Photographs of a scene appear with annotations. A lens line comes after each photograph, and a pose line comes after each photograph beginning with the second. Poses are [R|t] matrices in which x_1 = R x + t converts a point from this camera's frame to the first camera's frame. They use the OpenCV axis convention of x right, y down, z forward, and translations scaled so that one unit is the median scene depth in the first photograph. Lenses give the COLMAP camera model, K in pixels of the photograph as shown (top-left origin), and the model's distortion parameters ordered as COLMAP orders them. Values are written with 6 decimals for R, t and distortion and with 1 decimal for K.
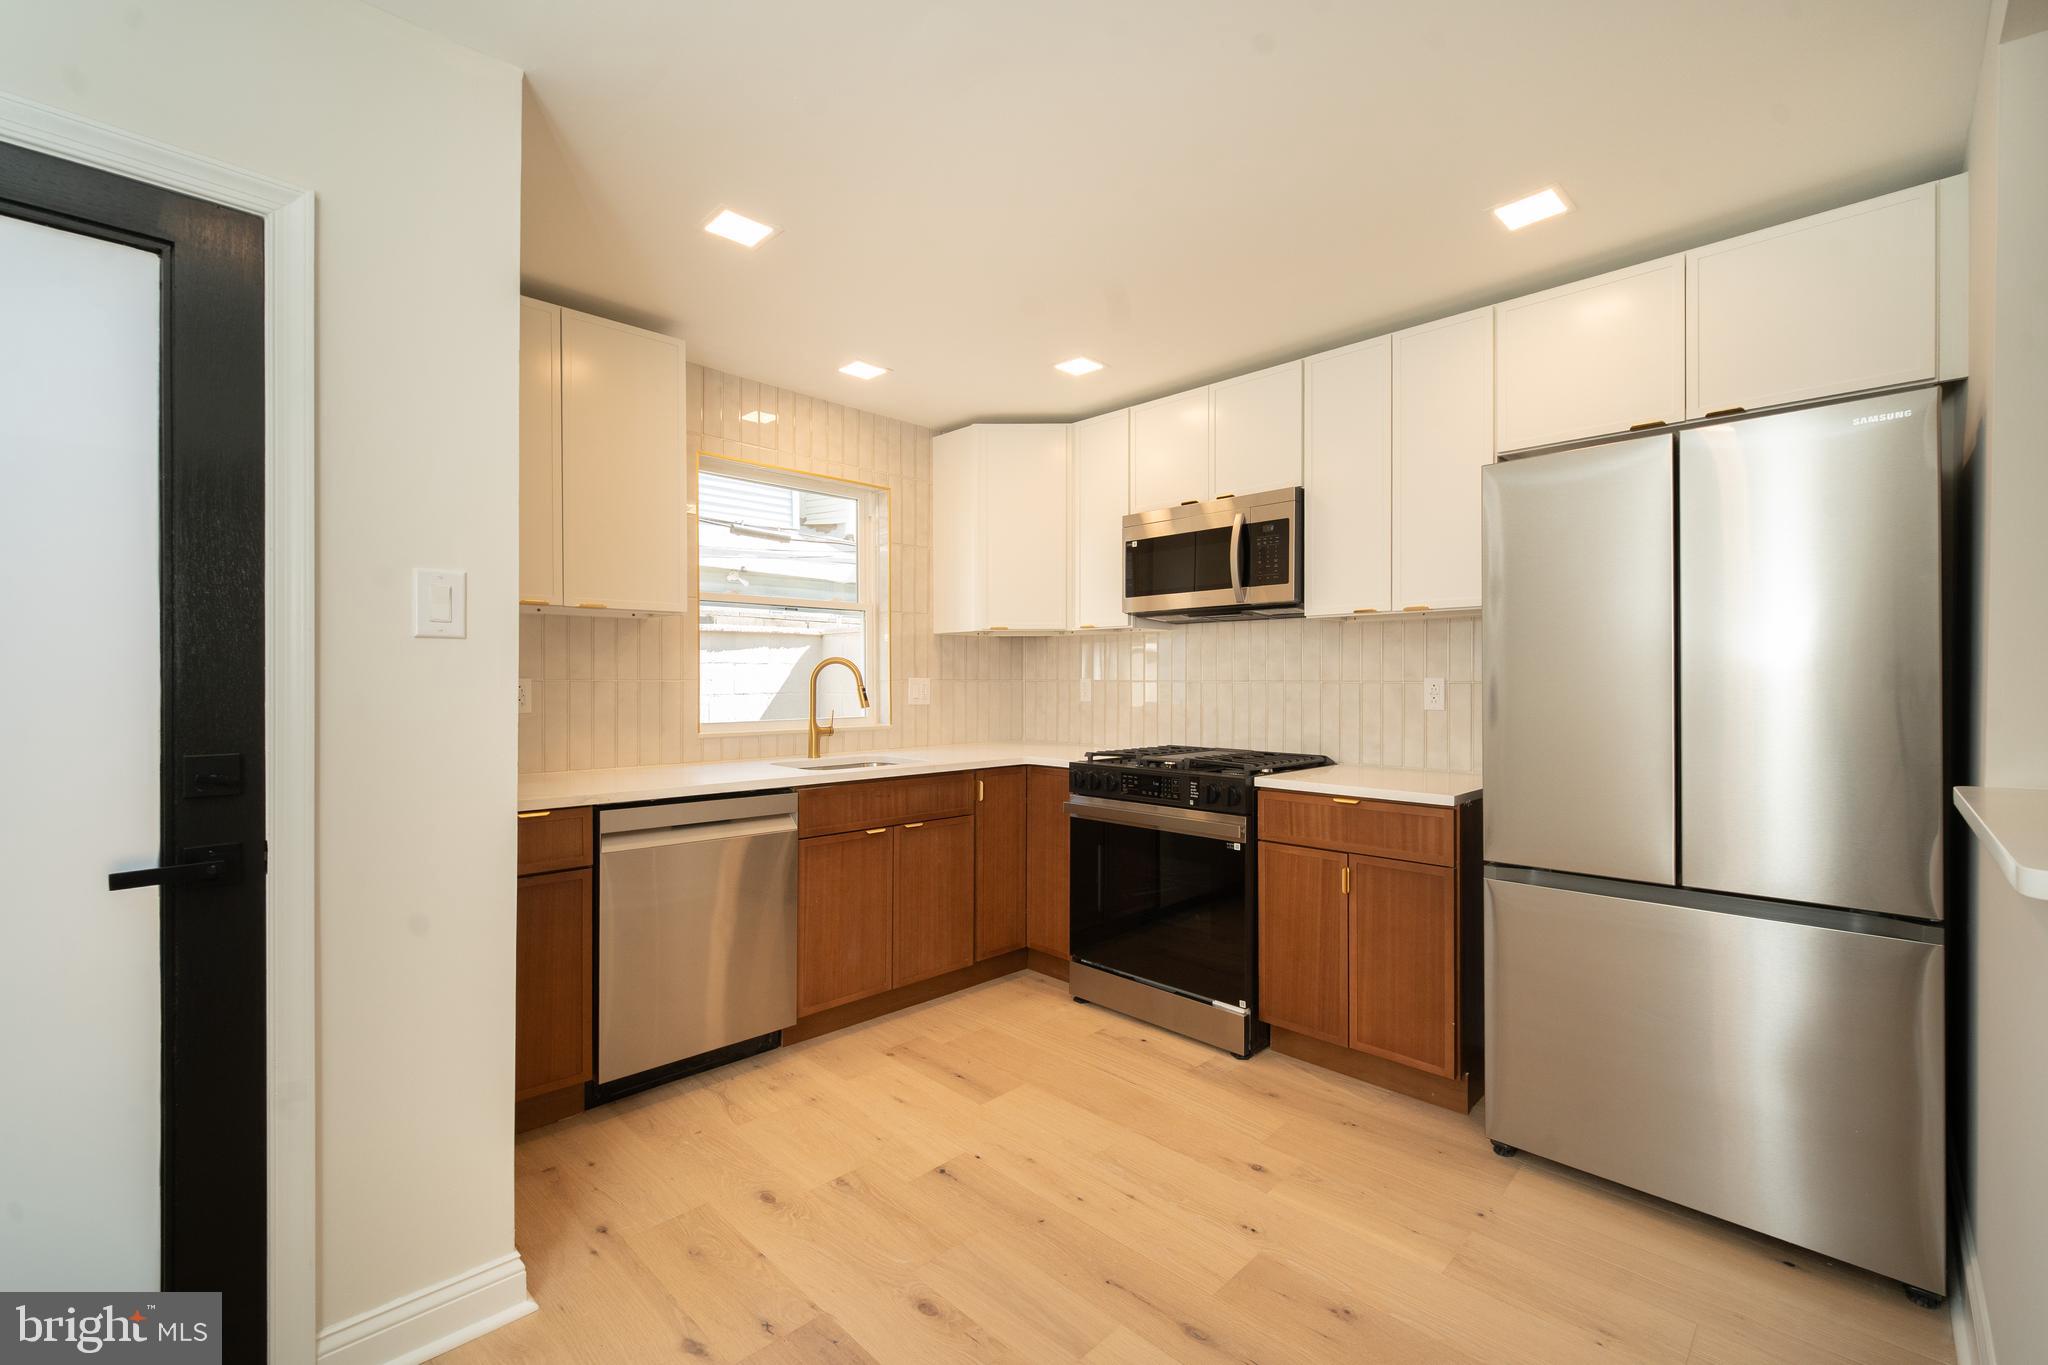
lens RADIAL K [[858.0, 0, 1024.0], [0, 858.0, 682.5], [0, 0, 1]] dist [0.000846, -0.000402]
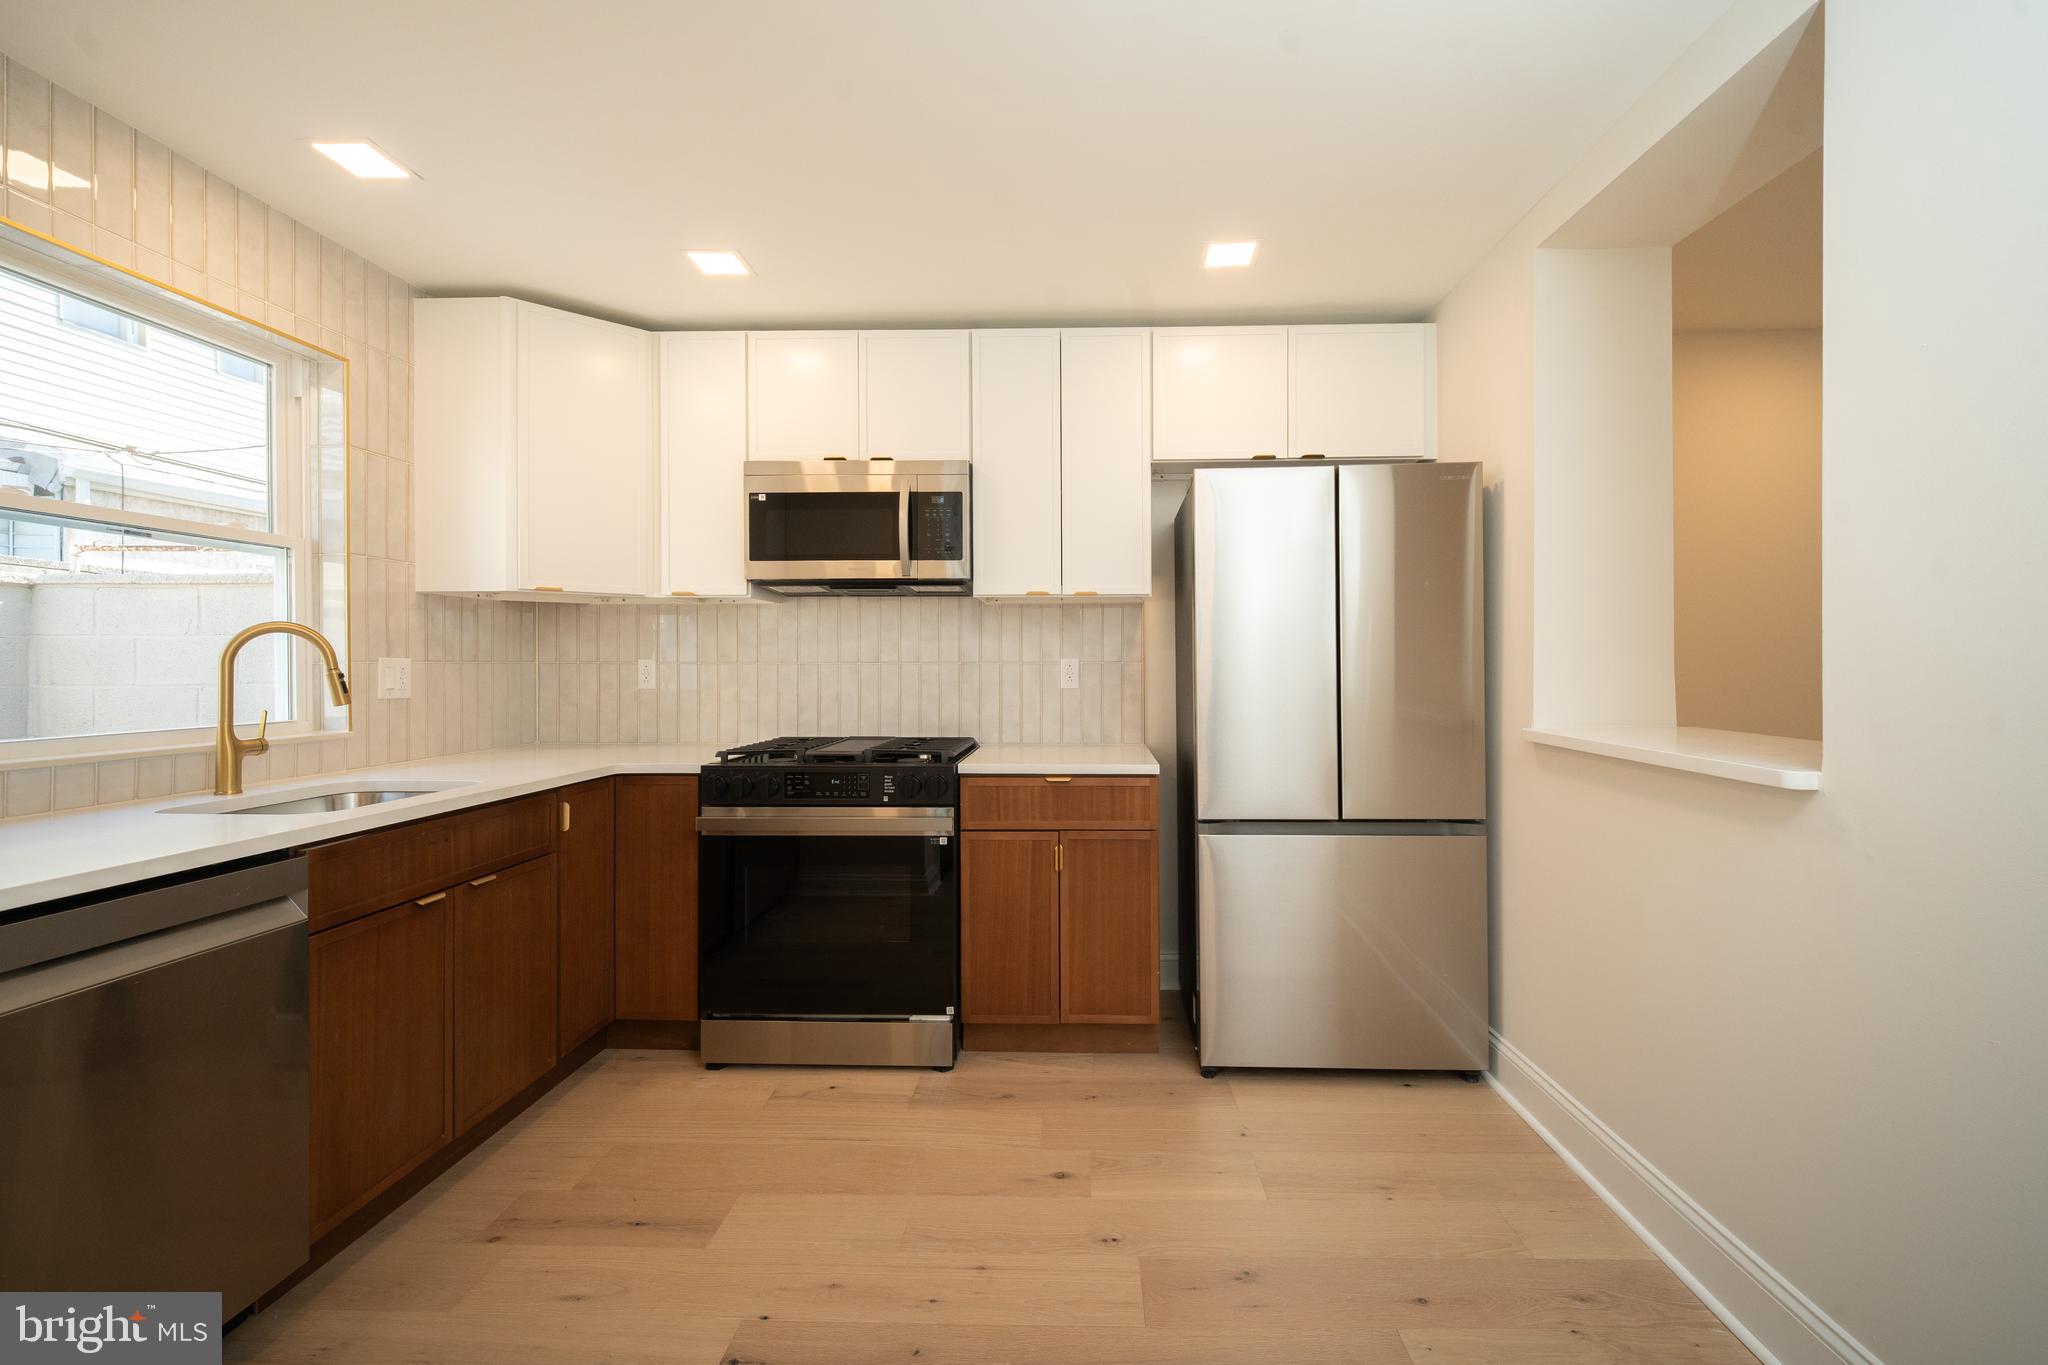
lens RADIAL K [[866.9, 0, 1061.3], [0, 866.9, 664.2], [0, 0, 1]] dist [0.009424, -0.007919]
pose [[0.727720, -0.000712, 0.685874, -0.270144], [0.003536, 0.999990, -0.002714, 0.004420], [-0.685866, 0.004400, 0.727715, 0.213647]]
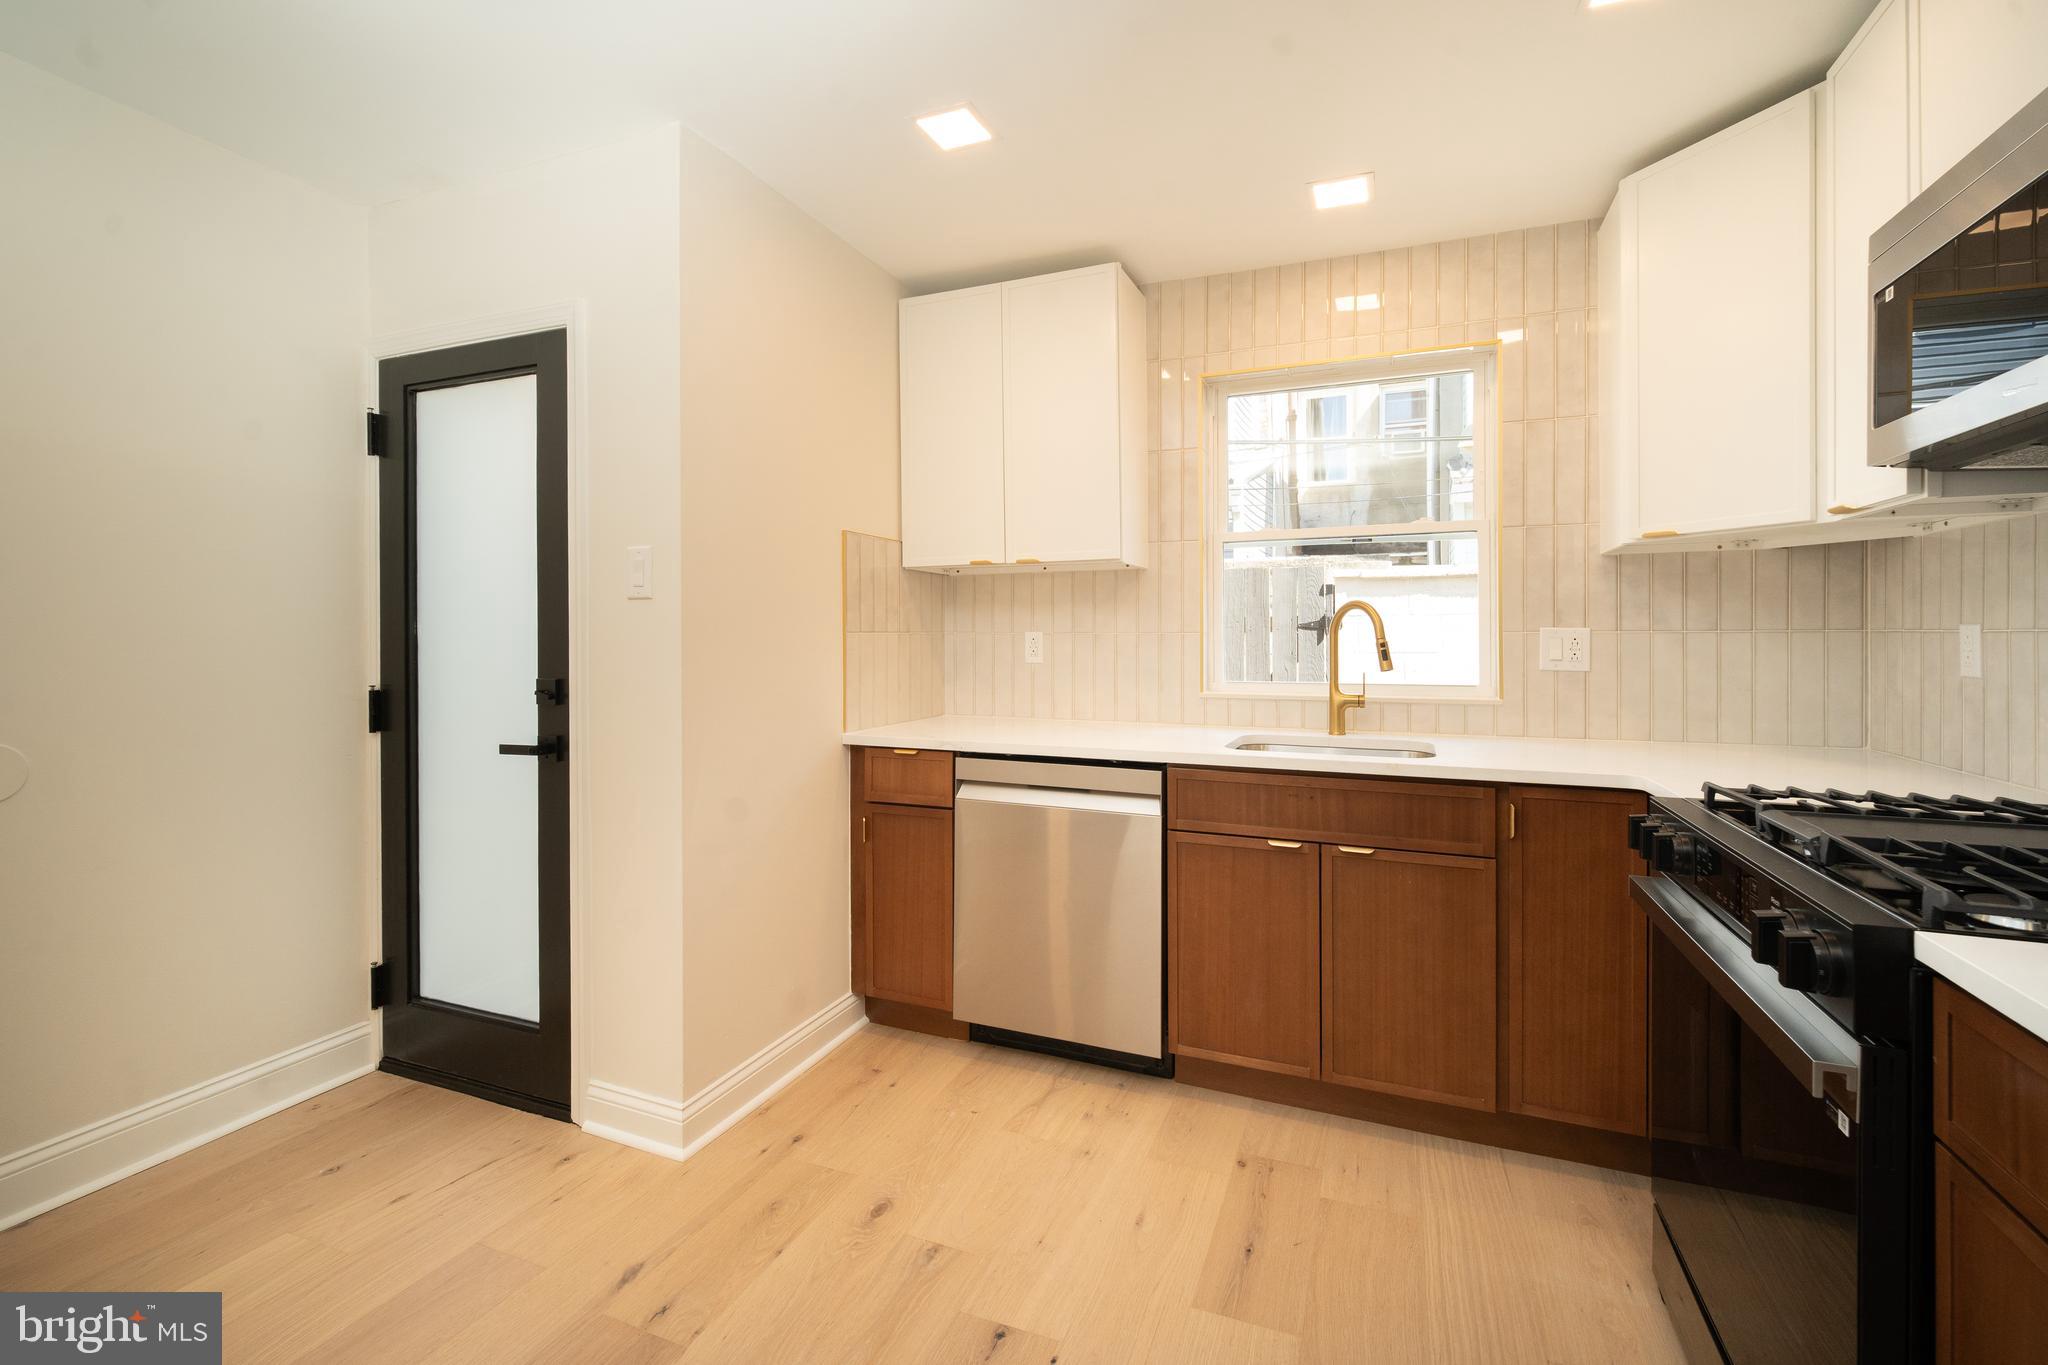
lens RADIAL K [[847.7, 0, 1032.0], [0, 847.7, 641.8], [0, 0, 1]] dist [0.001260, 0.000007]
pose [[0.404691, 0.004436, -0.914443, 0.372988], [-0.000251, 0.999989, 0.004740, 0.003126], [0.914453, -0.001689, 0.404688, 0.515663]]
